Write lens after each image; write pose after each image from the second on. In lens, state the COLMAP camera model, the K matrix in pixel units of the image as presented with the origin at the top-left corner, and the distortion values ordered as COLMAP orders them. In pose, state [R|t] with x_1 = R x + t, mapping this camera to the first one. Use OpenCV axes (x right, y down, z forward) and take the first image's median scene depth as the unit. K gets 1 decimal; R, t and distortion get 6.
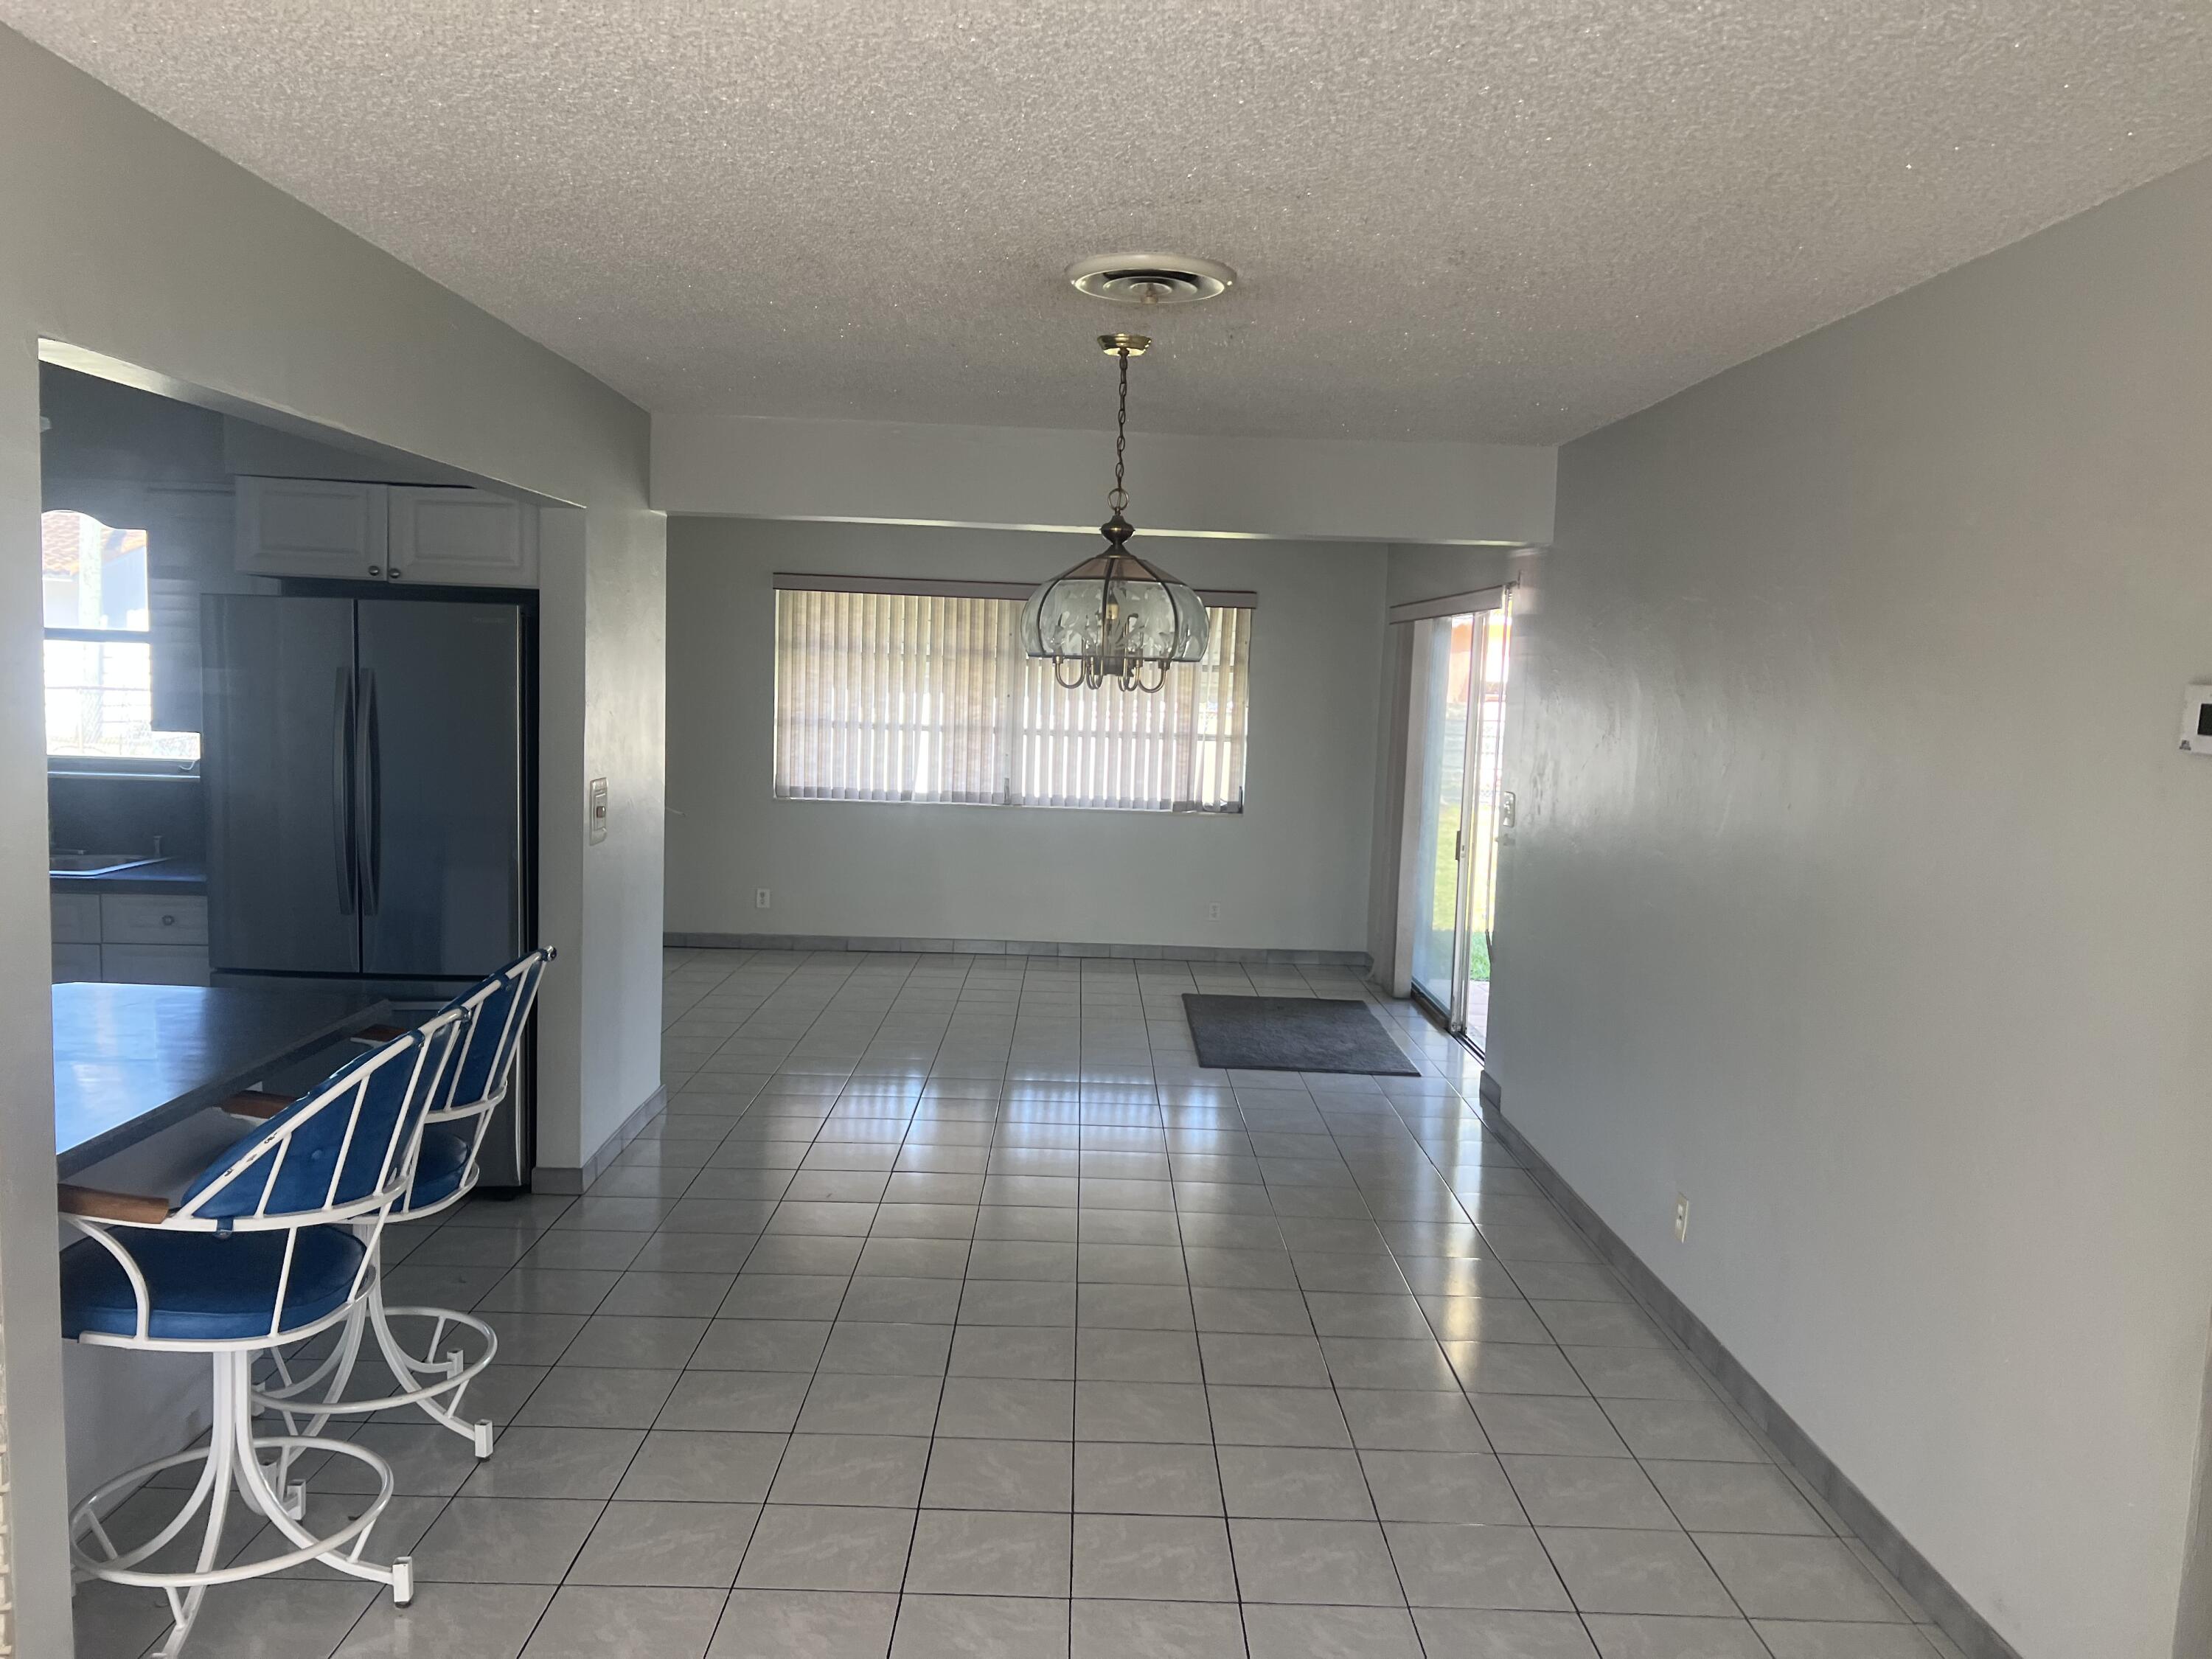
lens RADIAL K [[1676.9, 0, 1106.7], [0, 1676.9, 833.3], [0, 0, 1]] dist [0.008135, 0.000997]
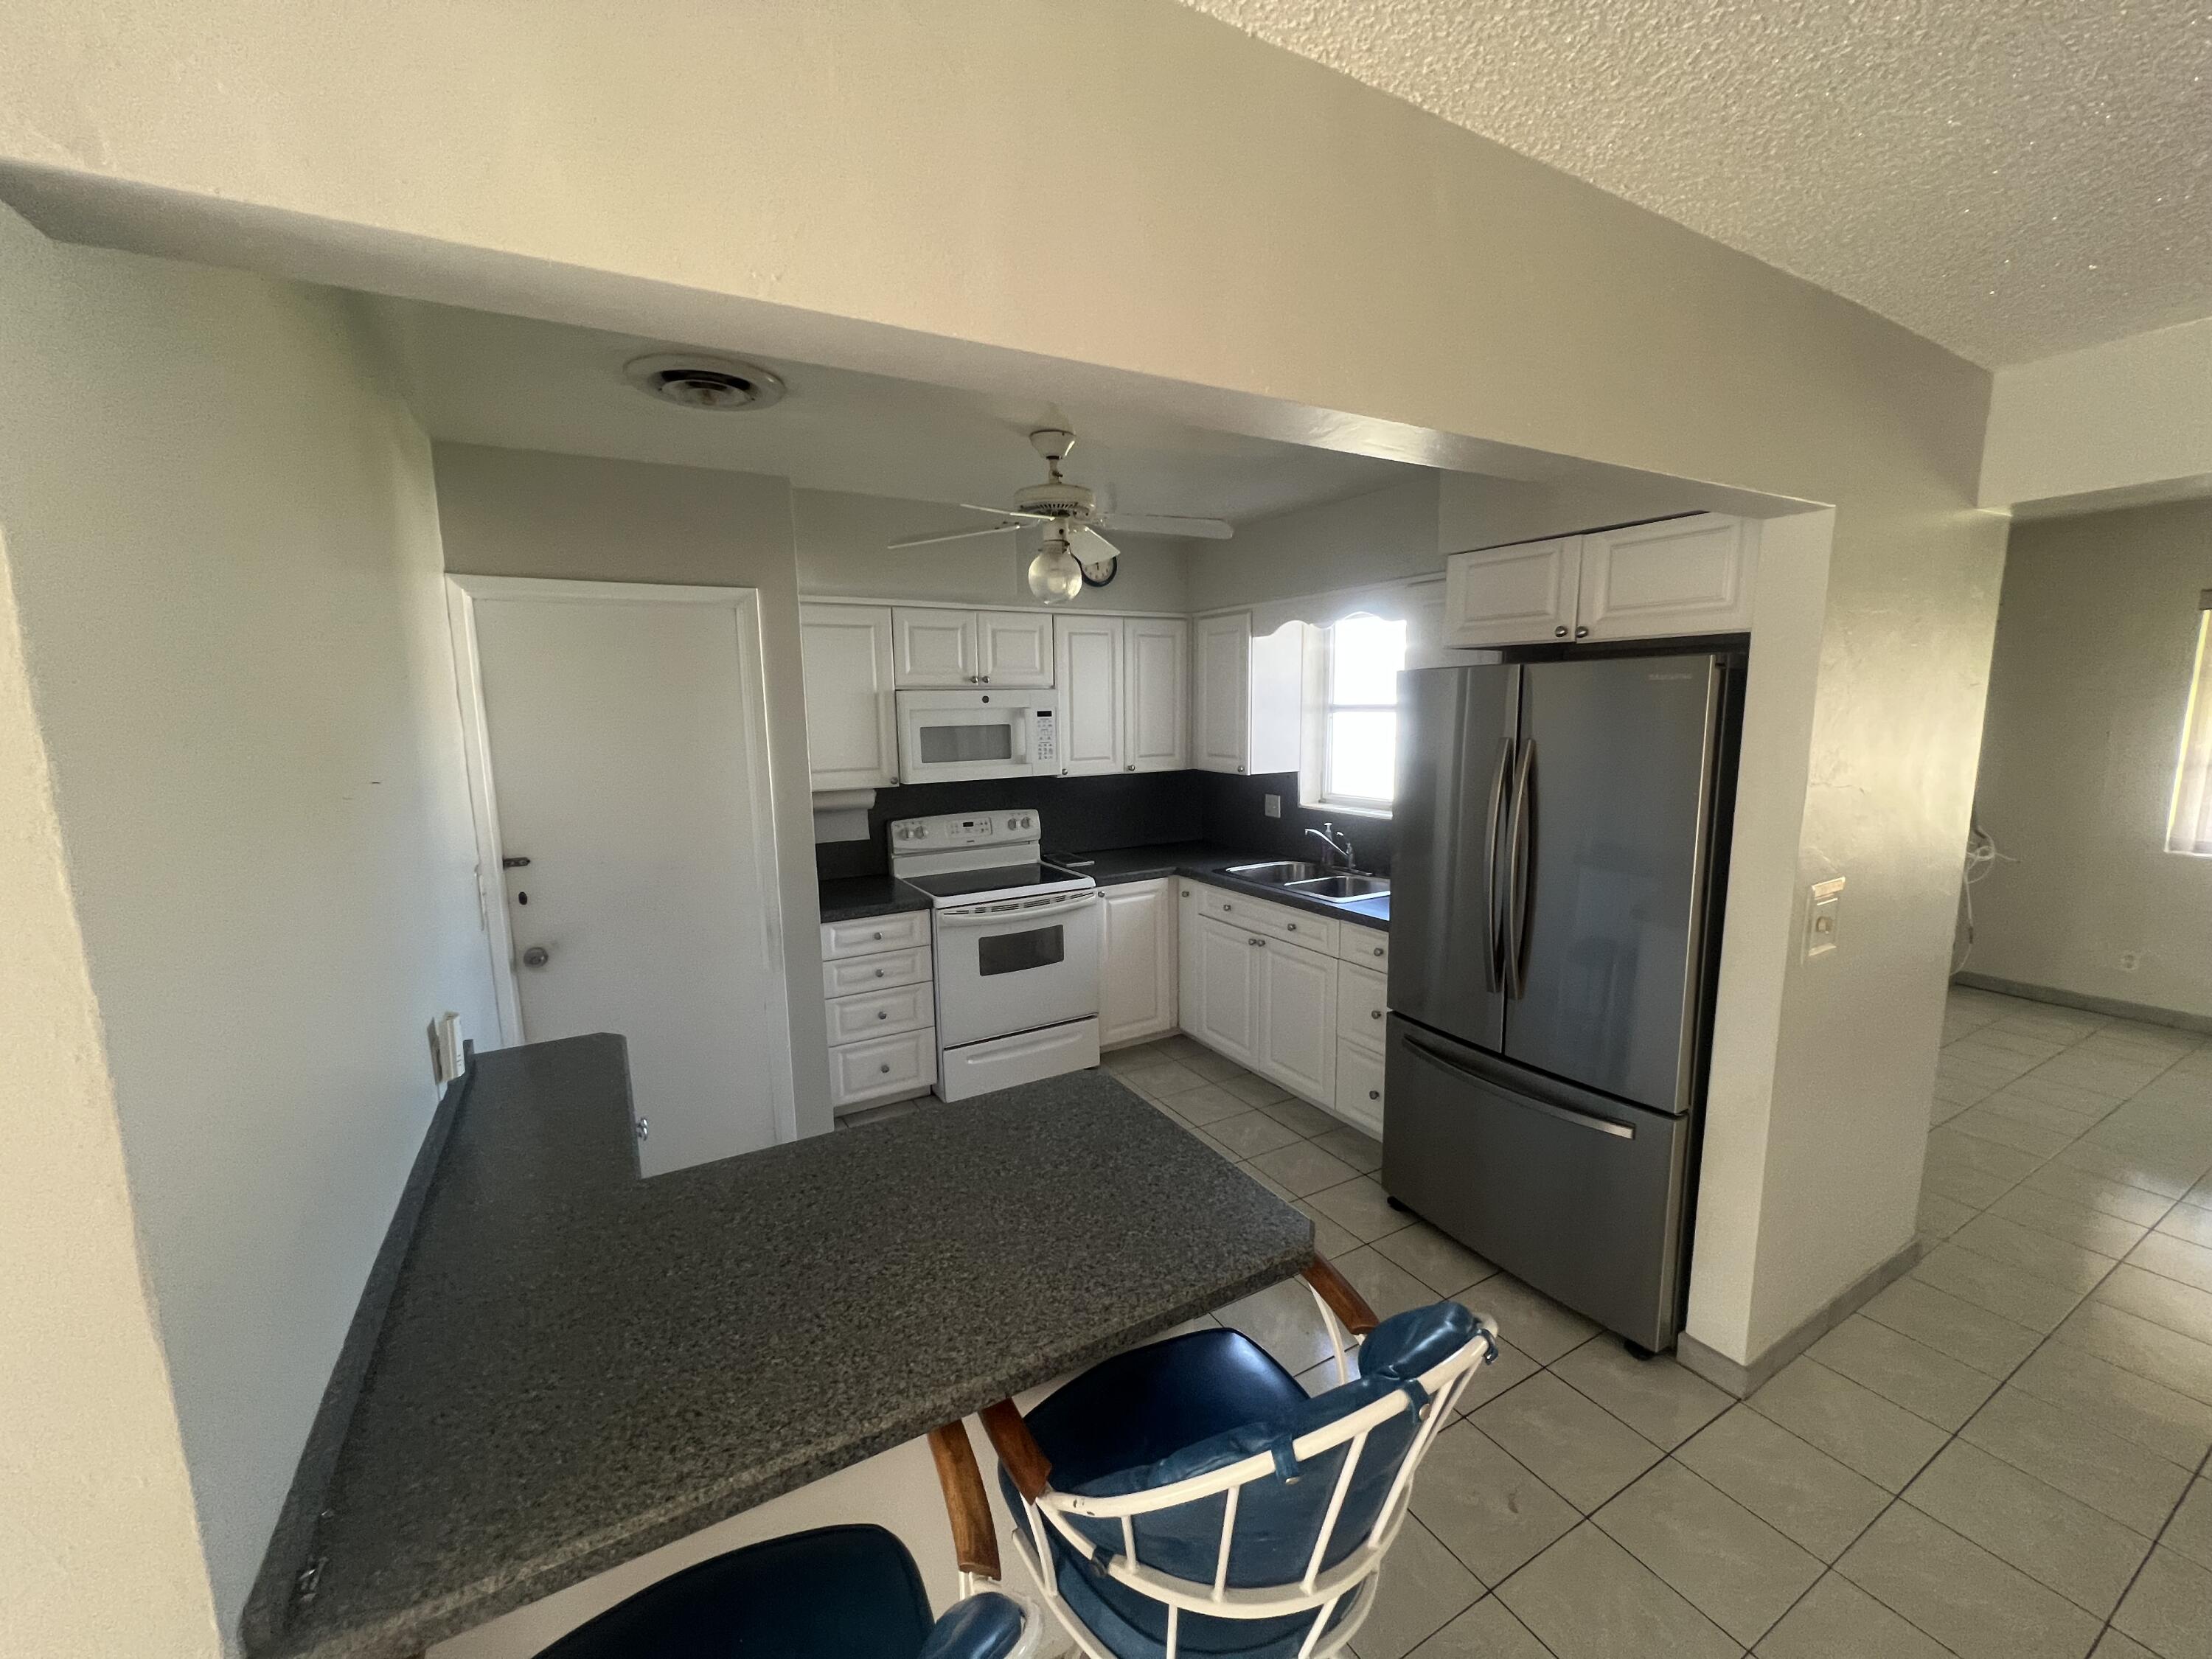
lens RADIAL K [[883.3, 0, 1107.8], [0, 883.3, 831.0], [0, 0, 1]] dist [-0.004617, 0.000366]
pose [[0.479457, 0.089365, -0.873003, -0.119374], [-0.056252, 0.995885, 0.071050, -0.066545], [0.875760, 0.015042, 0.482512, 0.544117]]
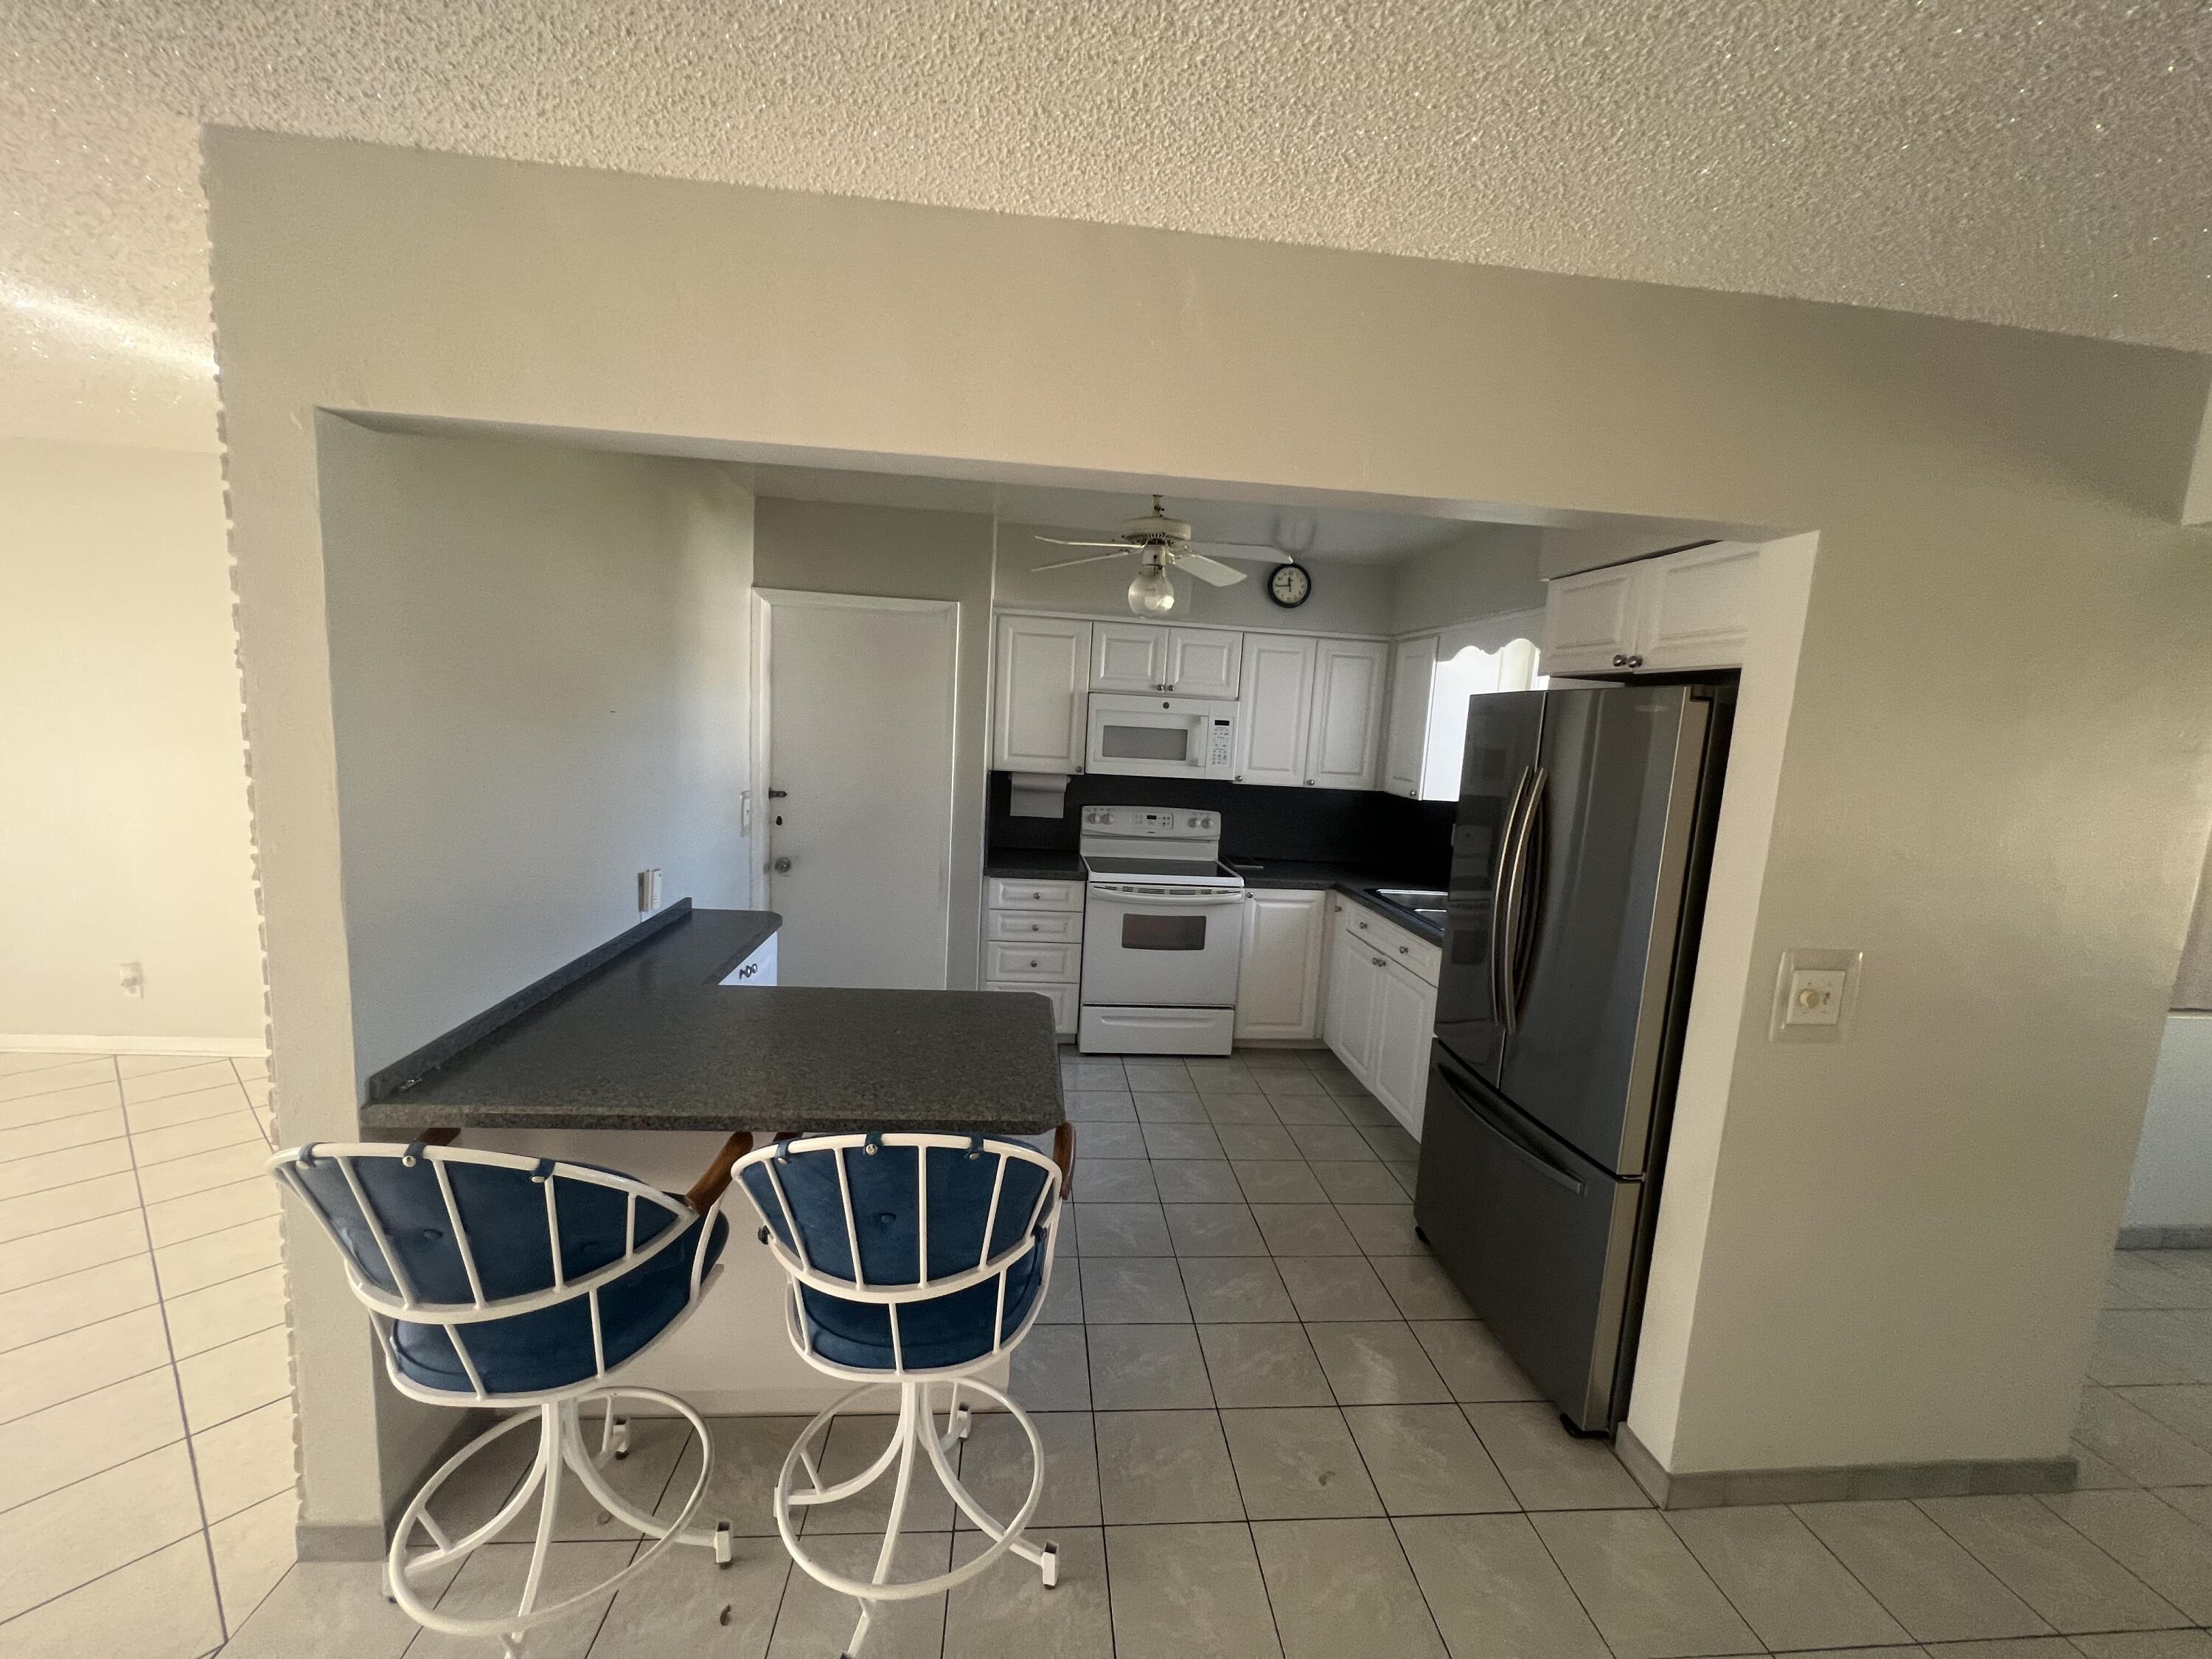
lens RADIAL K [[883.3, 0, 1106.0], [0, 883.3, 830.6], [0, 0, 1]] dist [-0.004617, 0.000366]
pose [[0.077117, 0.103234, -0.991663, 0.011394], [-0.153108, 0.984054, 0.090535, -0.069140], [0.985196, 0.144850, 0.091693, 0.703607]]
